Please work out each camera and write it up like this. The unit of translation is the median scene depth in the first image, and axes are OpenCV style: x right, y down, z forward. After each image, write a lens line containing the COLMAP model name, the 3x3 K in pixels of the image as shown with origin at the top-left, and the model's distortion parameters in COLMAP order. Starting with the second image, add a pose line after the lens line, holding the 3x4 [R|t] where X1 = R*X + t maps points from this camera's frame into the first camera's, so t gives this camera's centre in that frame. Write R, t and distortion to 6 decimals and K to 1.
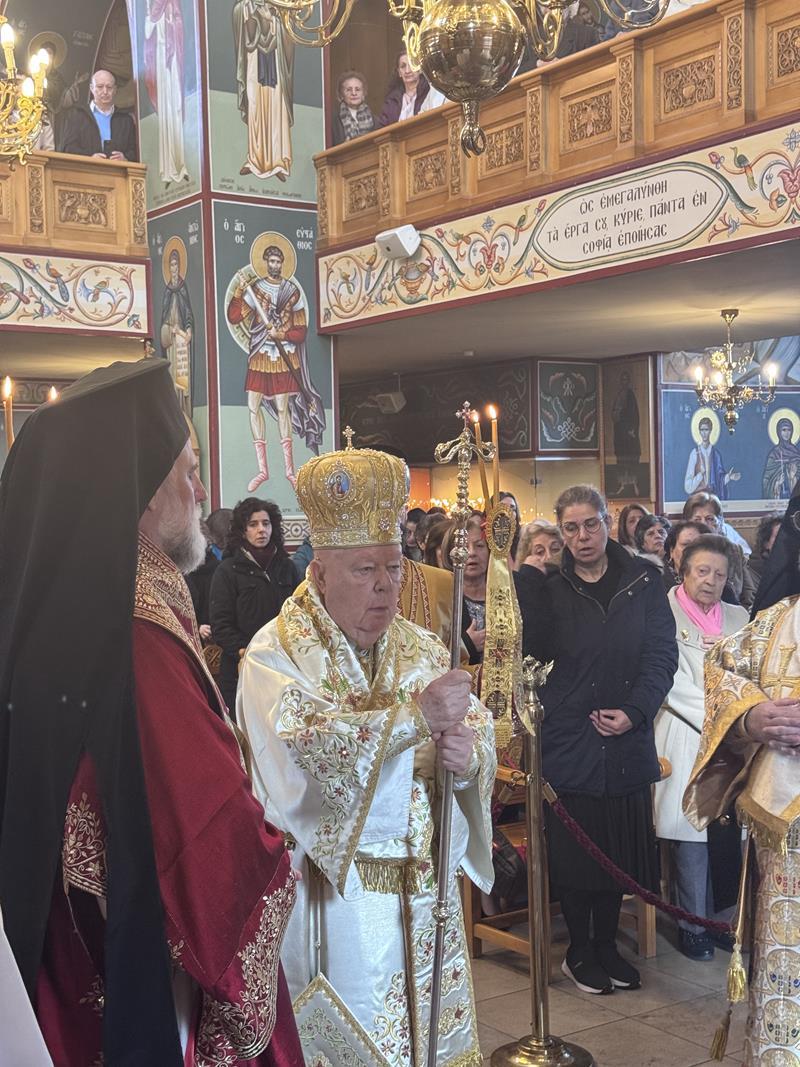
lens RADIAL K [[1496.9, 0, 404.8], [0, 1496.9, 533.8], [0, 0, 1]] dist [0.095753, 0.000000]
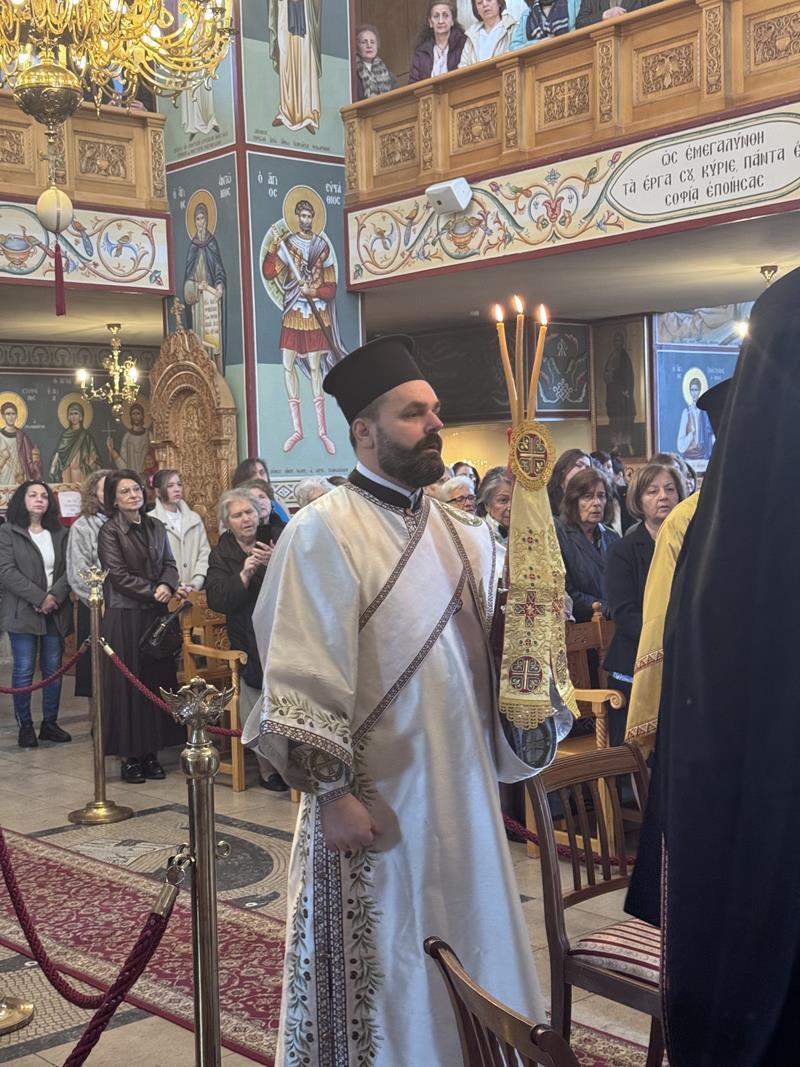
lens RADIAL K [[1496.9, 0, 394.5], [0, 1496.9, 536.8], [0, 0, 1]] dist [0.095753, 0.000000]
pose [[0.994276, -0.013985, 0.105920, -0.137949], [0.012030, 0.999746, 0.019079, 0.010003], [-0.106160, -0.017695, 0.994192, 0.014829]]
